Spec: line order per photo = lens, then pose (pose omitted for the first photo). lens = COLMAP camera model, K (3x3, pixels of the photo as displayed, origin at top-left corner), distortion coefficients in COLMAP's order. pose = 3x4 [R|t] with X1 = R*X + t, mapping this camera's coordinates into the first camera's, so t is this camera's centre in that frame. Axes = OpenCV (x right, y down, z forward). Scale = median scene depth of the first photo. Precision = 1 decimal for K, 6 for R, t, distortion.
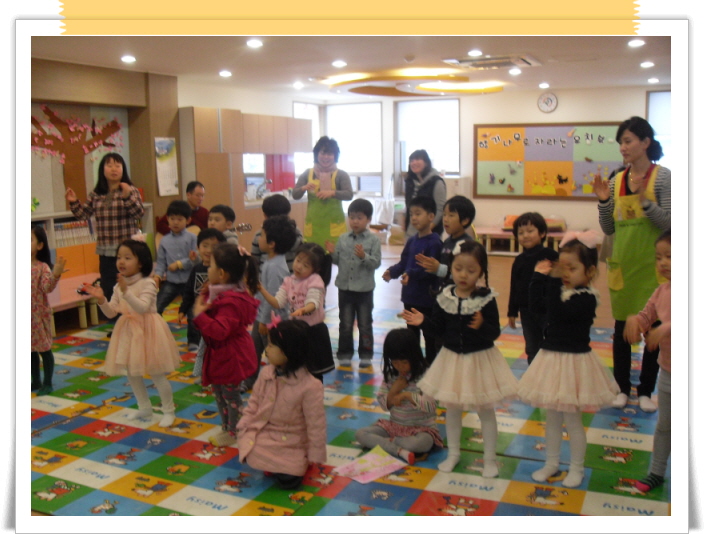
lens RADIAL K [[721.4, 0, 343.7], [0, 721.4, 277.5], [0, 0, 1]] dist [-0.108697, 0.000000]
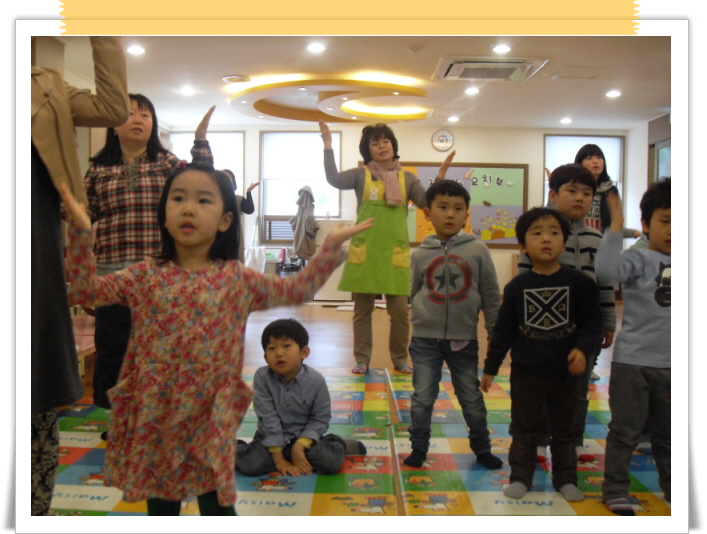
lens RADIAL K [[721.4, 0, 346.8], [0, 721.4, 270.3], [0, 0, 1]] dist [-0.108697, 0.000000]
pose [[0.913572, 0.006037, 0.406632, -0.340245], [0.040401, 0.993596, -0.105518, 0.019851], [-0.404665, 0.112827, 0.907478, 0.397639]]
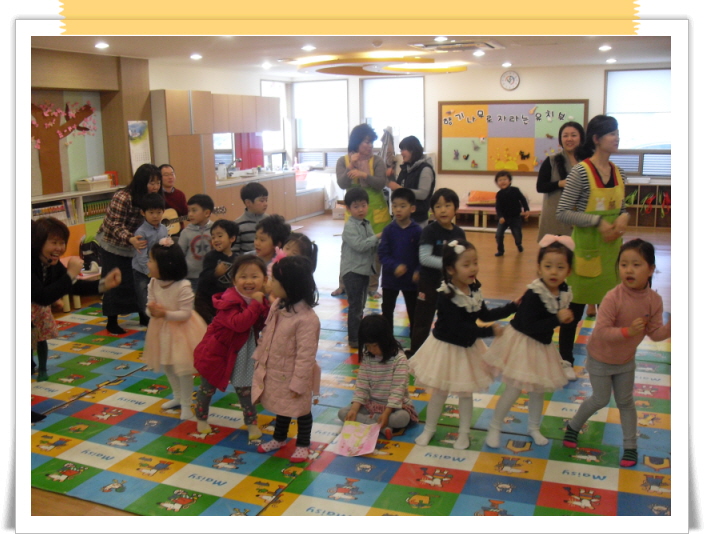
lens RADIAL K [[721.4, 0, 348.1], [0, 721.4, 269.1], [0, 0, 1]] dist [-0.108697, 0.000000]
pose [[0.998388, -0.013302, 0.055170, -0.011425], [0.011615, 0.999459, 0.030773, -0.014293], [-0.055550, -0.030083, 0.998003, -0.036707]]
